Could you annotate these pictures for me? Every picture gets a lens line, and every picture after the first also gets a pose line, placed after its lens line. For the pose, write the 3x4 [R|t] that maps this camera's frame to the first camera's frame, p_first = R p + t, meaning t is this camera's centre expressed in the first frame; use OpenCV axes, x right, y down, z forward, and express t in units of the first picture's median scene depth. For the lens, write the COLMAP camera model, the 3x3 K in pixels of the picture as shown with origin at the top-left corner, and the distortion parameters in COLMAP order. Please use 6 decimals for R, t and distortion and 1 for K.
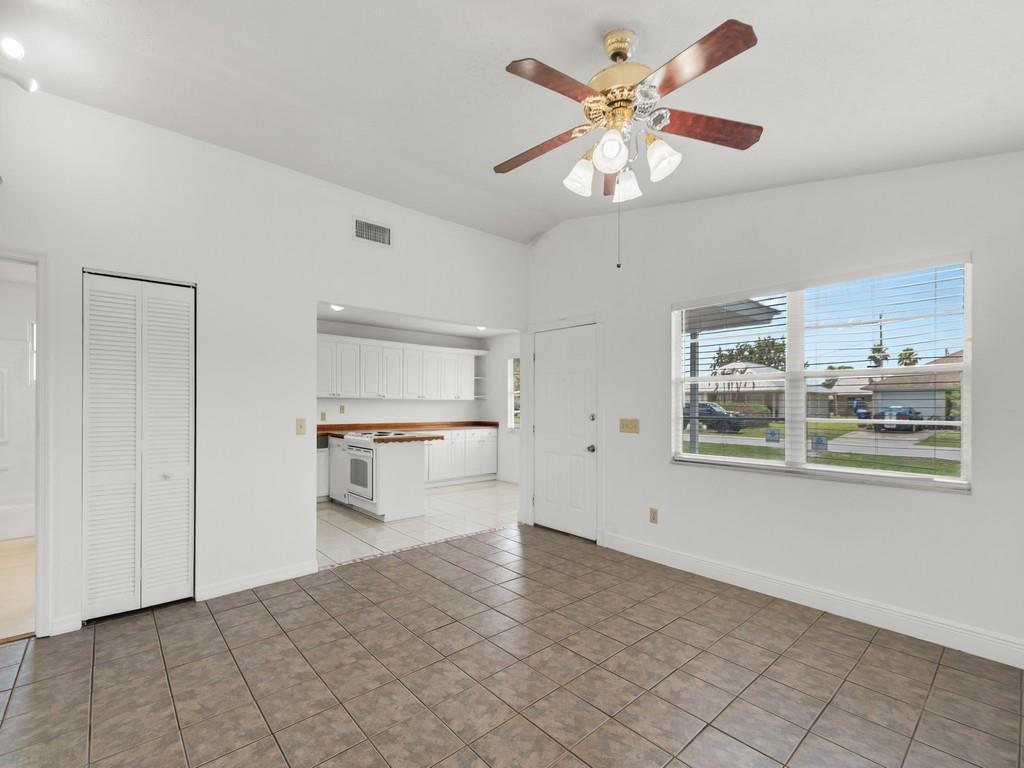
lens RADIAL K [[454.4, 0, 493.5], [0, 454.4, 401.0], [0, 0, 1]] dist [0.000844, -0.000110]
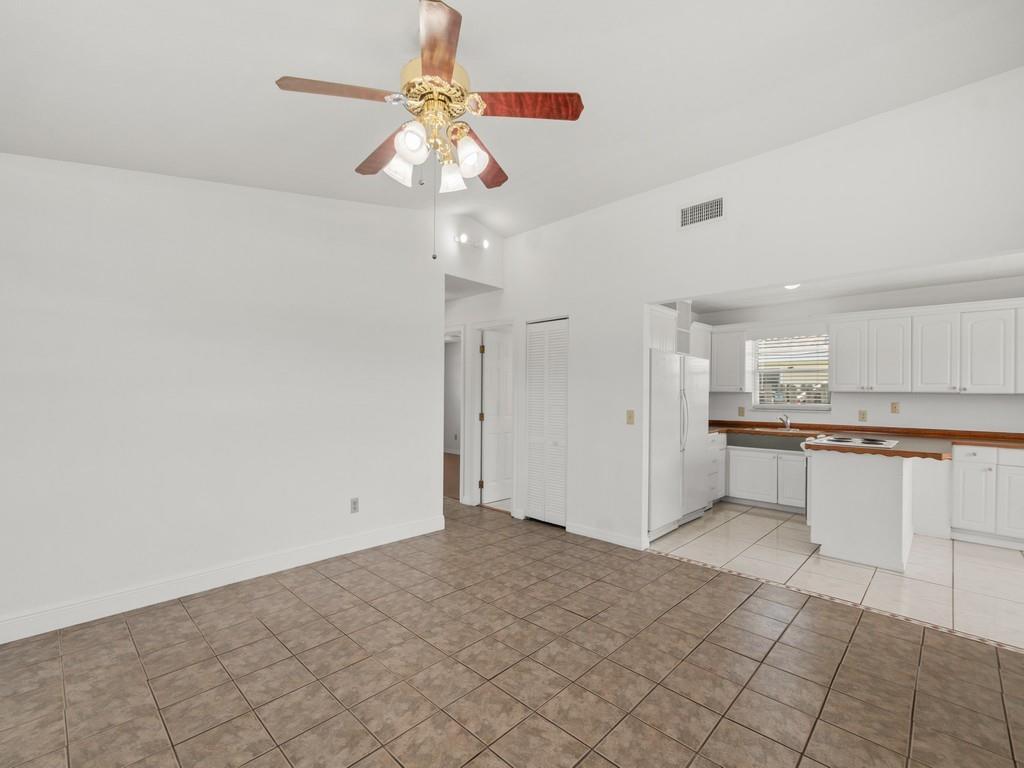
lens RADIAL K [[454.4, 0, 493.5], [0, 454.4, 401.0], [0, 0, 1]] dist [0.000844, -0.000110]
pose [[0.075939, 0.010104, -0.997061, 0.514912], [-0.004722, 0.999941, 0.009773, 0.004805], [0.997101, 0.003965, 0.075982, 0.426347]]
